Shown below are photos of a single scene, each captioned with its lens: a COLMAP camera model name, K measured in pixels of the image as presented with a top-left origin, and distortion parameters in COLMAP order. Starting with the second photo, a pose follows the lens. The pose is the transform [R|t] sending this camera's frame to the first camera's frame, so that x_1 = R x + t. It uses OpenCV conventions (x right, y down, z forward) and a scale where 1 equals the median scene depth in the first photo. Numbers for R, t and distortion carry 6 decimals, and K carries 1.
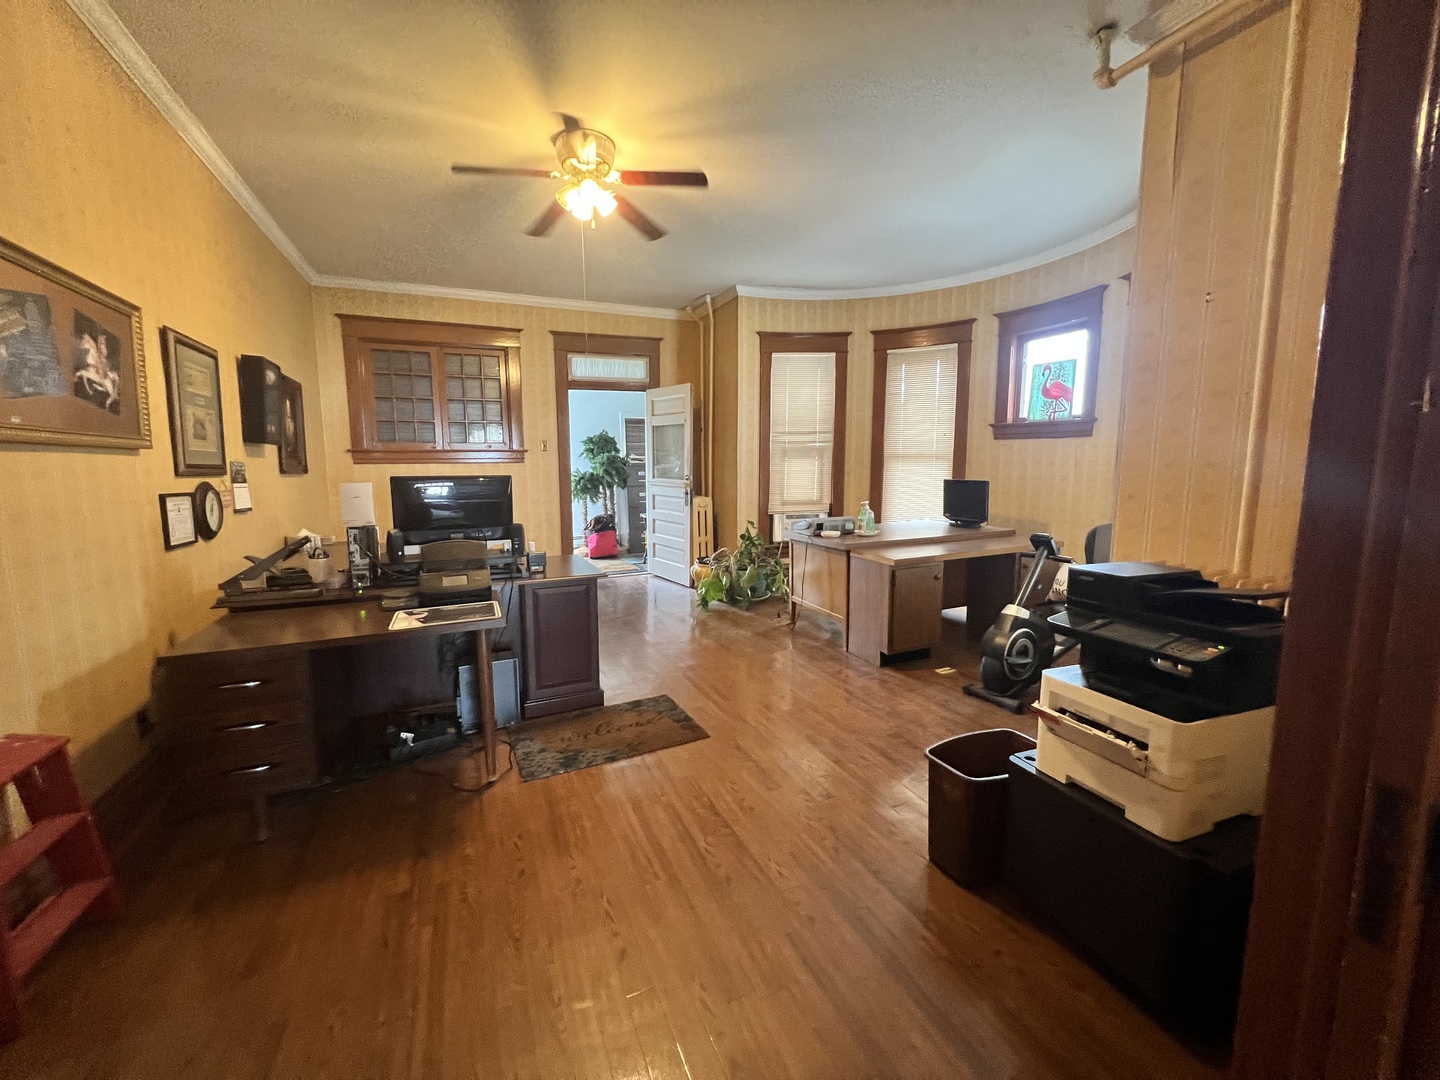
lens RADIAL K [[581.7, 0, 721.0], [0, 581.7, 533.2], [0, 0, 1]] dist [-0.000839, 0.000036]
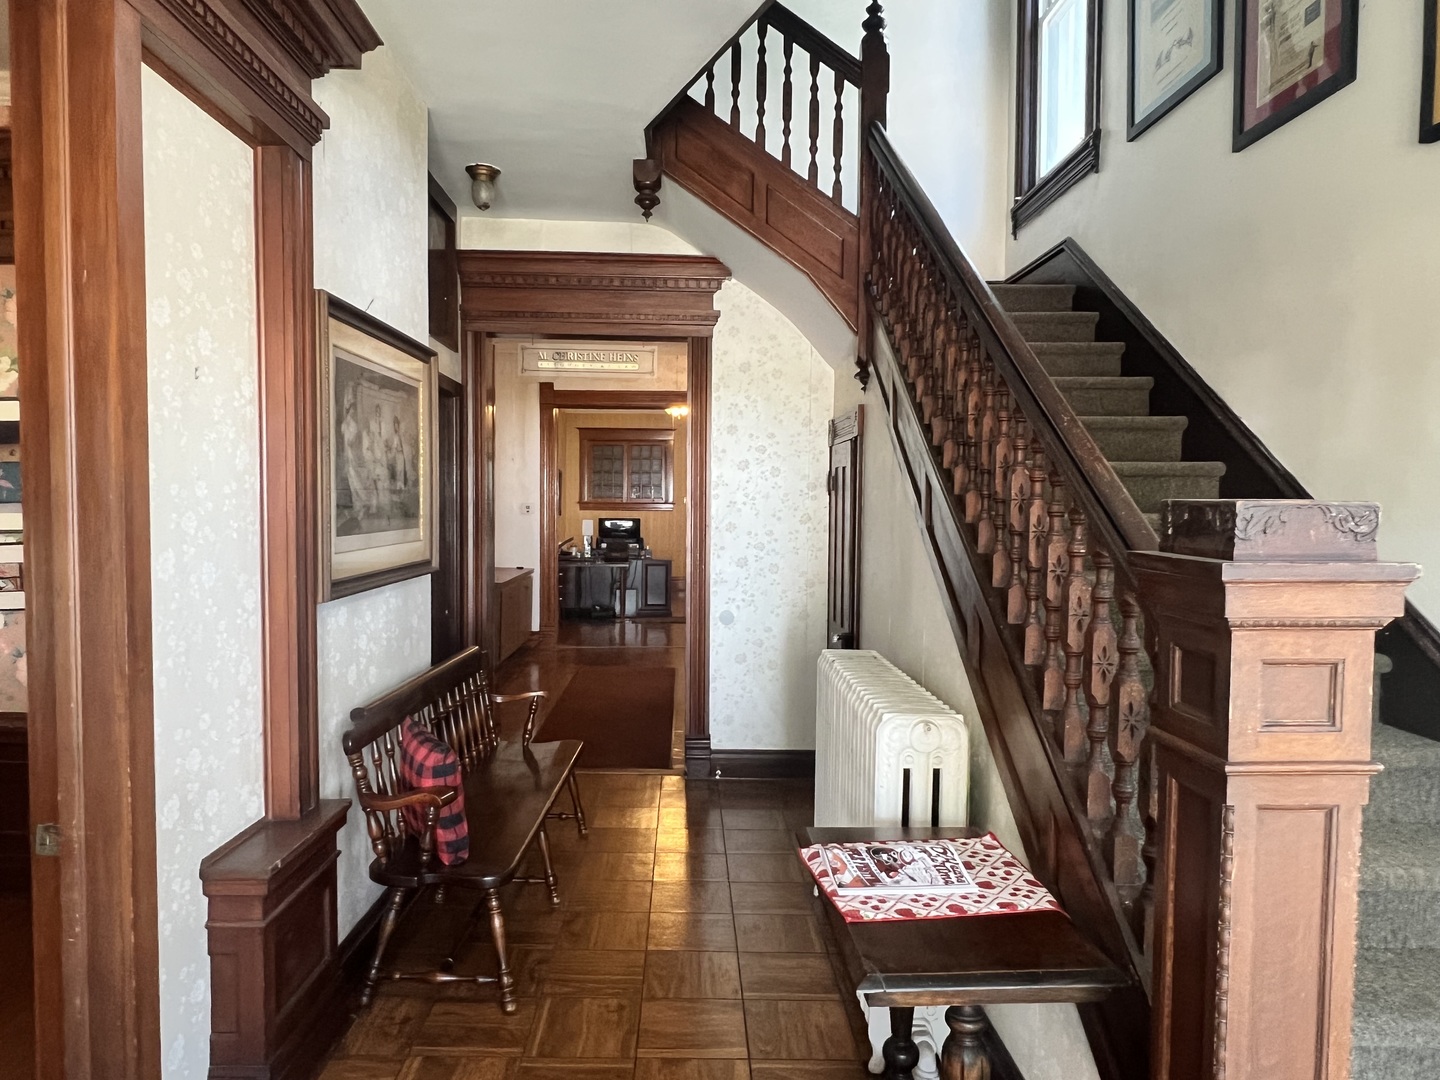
lens RADIAL K [[923.2, 0, 719.3], [0, 923.2, 540.6], [0, 0, 1]] dist [0.000205, 0.000003]
pose [[0.928554, 0.029996, -0.369982, 0.695877], [-0.060662, 0.995592, -0.071528, 0.128714], [0.366206, 0.088861, 0.926281, -1.243715]]
